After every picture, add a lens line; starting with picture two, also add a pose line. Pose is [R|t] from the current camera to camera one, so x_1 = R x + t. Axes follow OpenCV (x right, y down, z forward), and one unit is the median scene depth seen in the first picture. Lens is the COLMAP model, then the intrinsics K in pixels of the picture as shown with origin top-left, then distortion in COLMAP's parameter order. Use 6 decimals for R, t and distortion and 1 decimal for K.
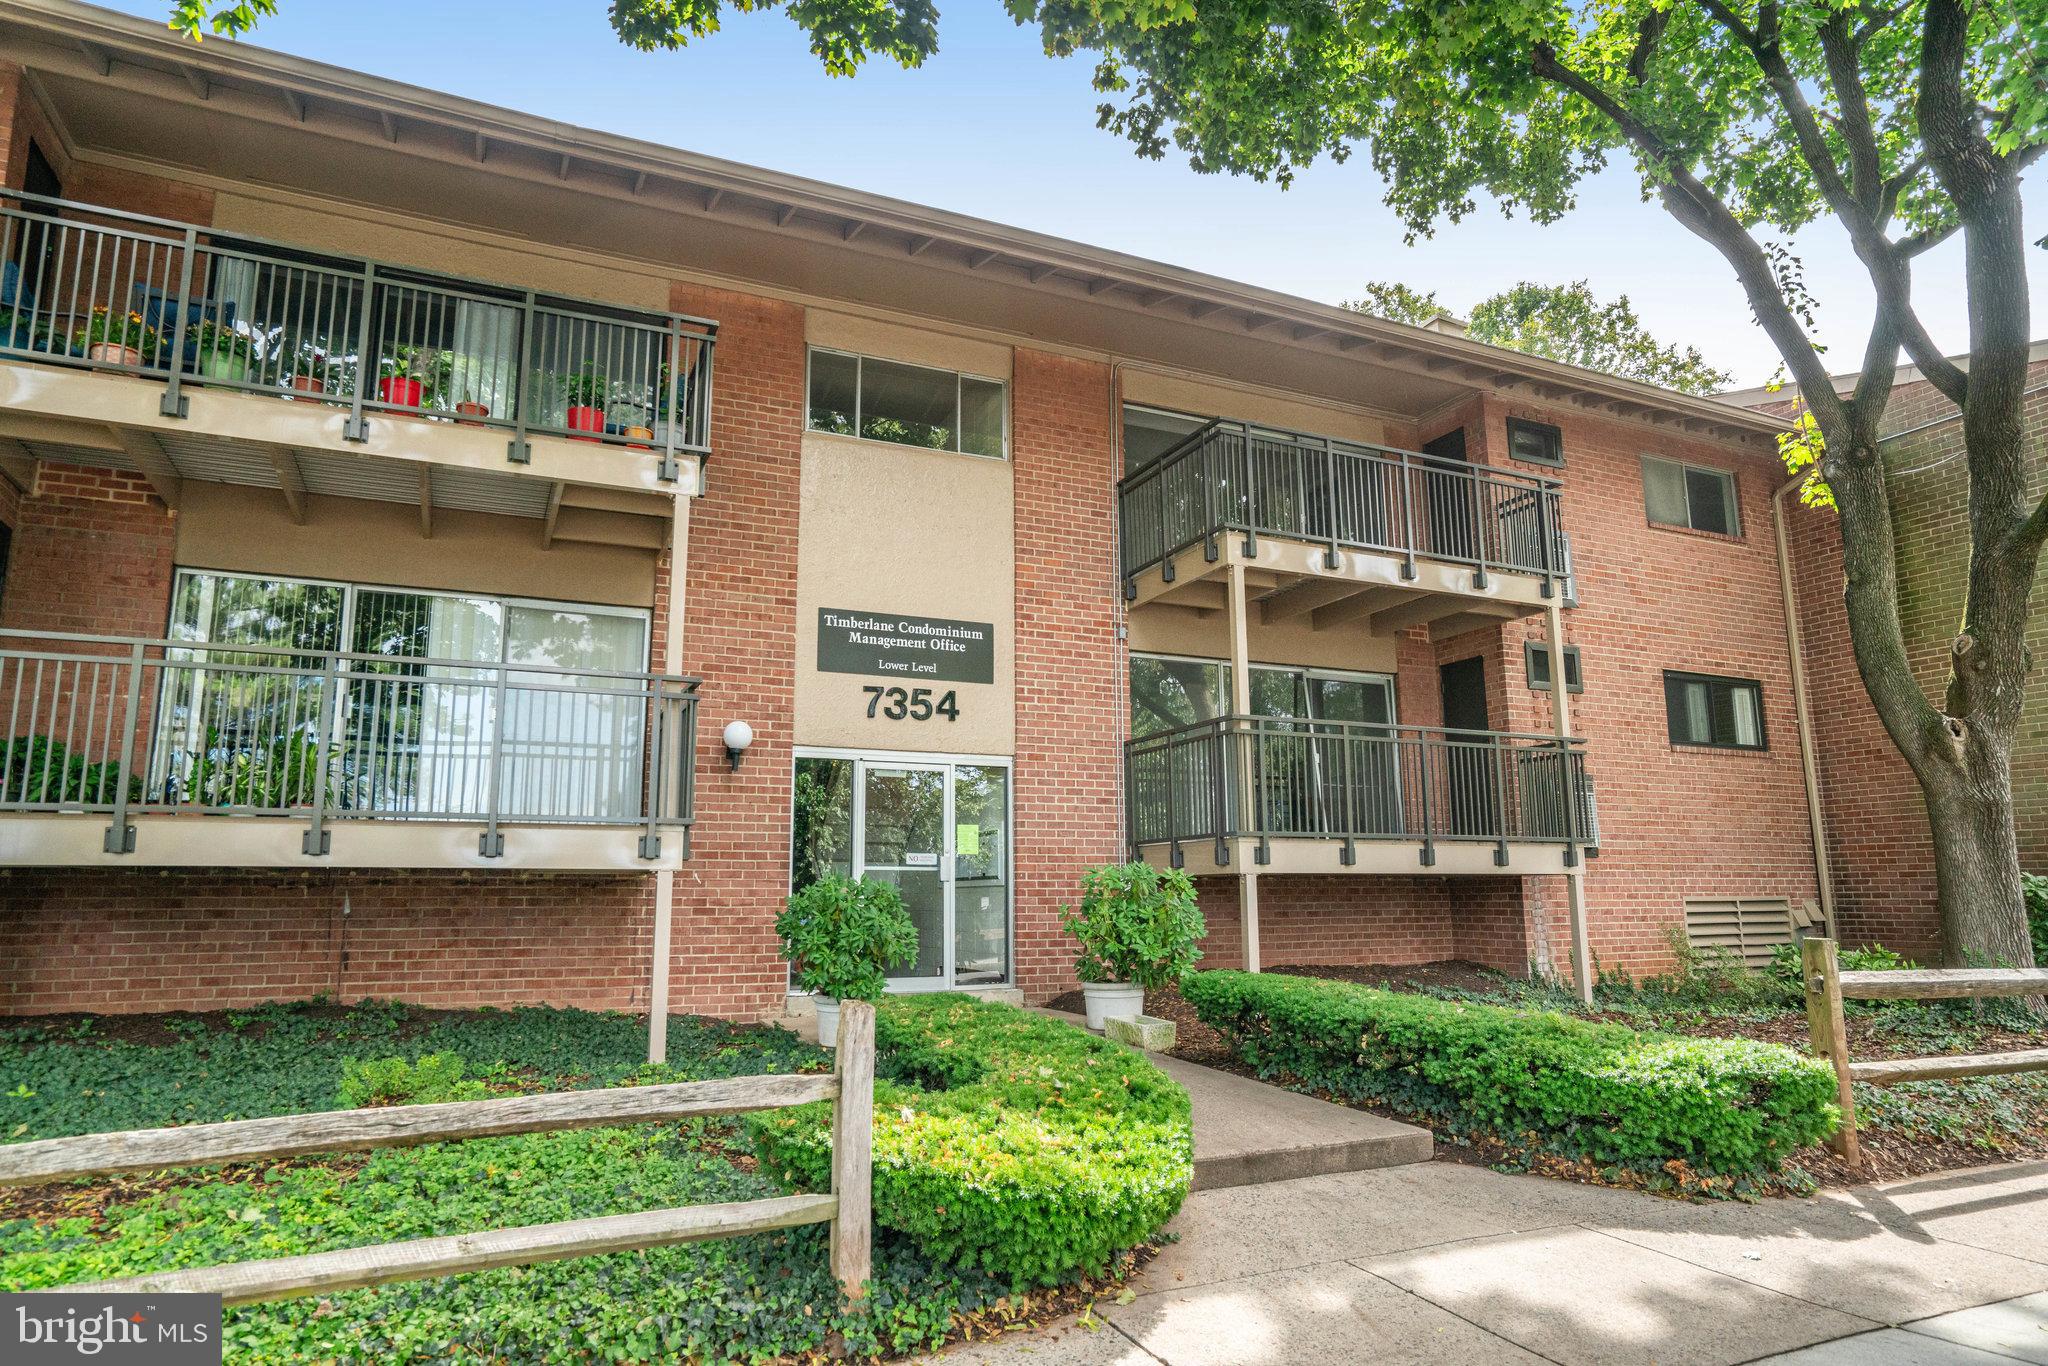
lens RADIAL K [[1187.9, 0, 1003.8], [0, 1187.9, 685.0], [0, 0, 1]] dist [-0.028771, 0.011017]
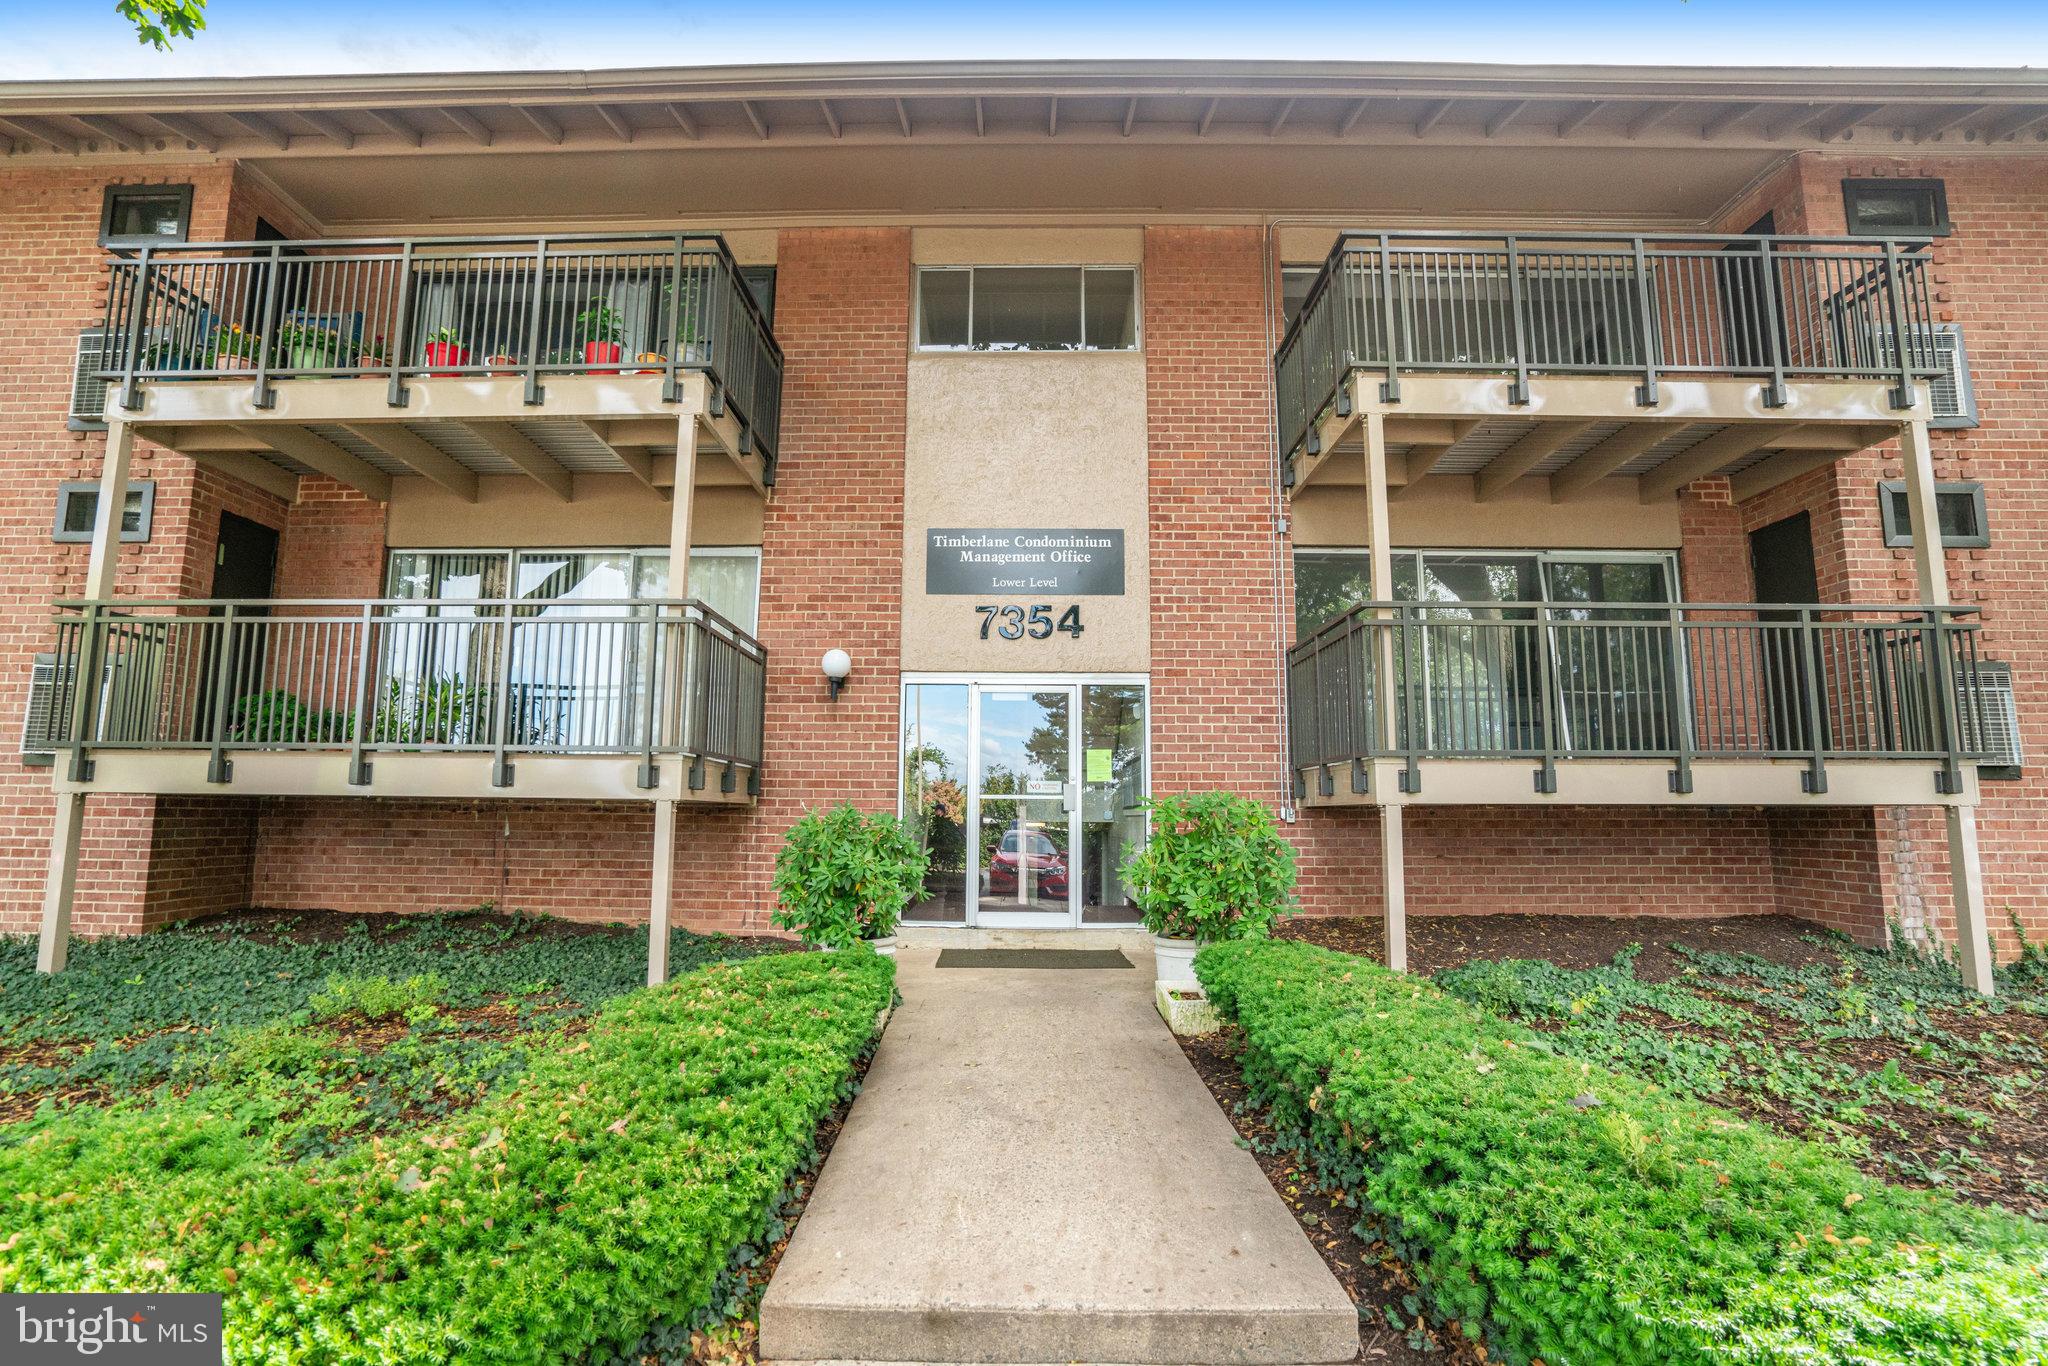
lens RADIAL K [[943.6, 0, 1016.2], [0, 943.6, 692.7], [0, 0, 1]] dist [-0.046638, 0.011443]
pose [[0.908418, -0.042973, -0.415848, 0.216310], [0.063329, 0.997369, 0.035275, 0.043687], [0.413238, -0.058379, 0.908750, 0.308876]]
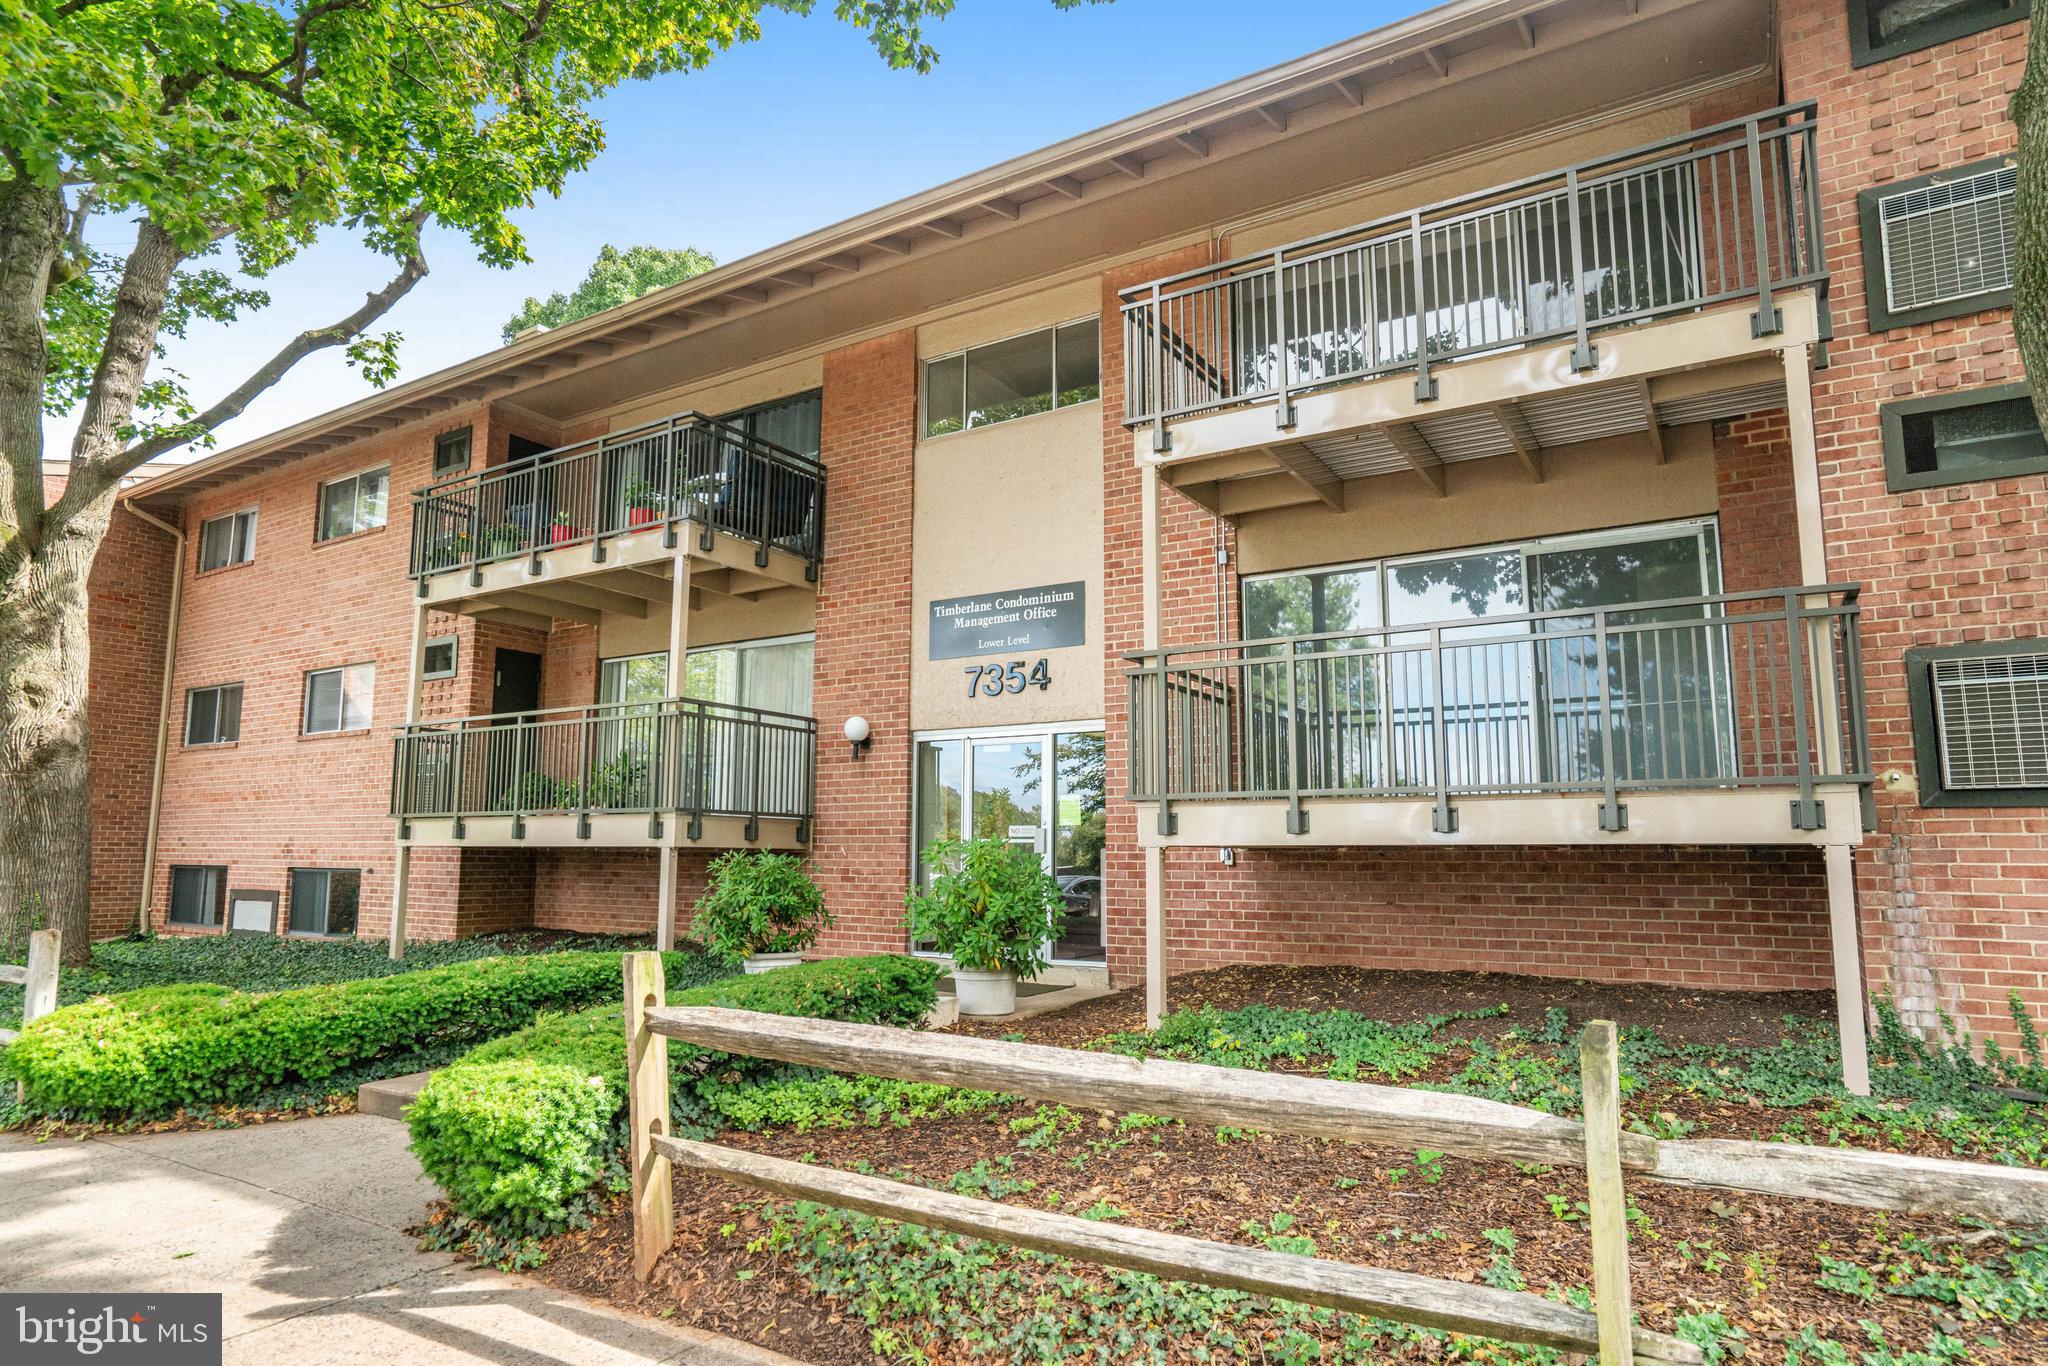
lens RADIAL K [[1187.9, 0, 1009.4], [0, 1187.9, 700.0], [0, 0, 1]] dist [-0.028771, 0.011017]
pose [[0.554226, -0.105741, -0.825622, 0.738154], [0.136246, 0.990045, -0.035340, 0.068370], [0.821140, -0.092901, 0.563115, 0.424950]]
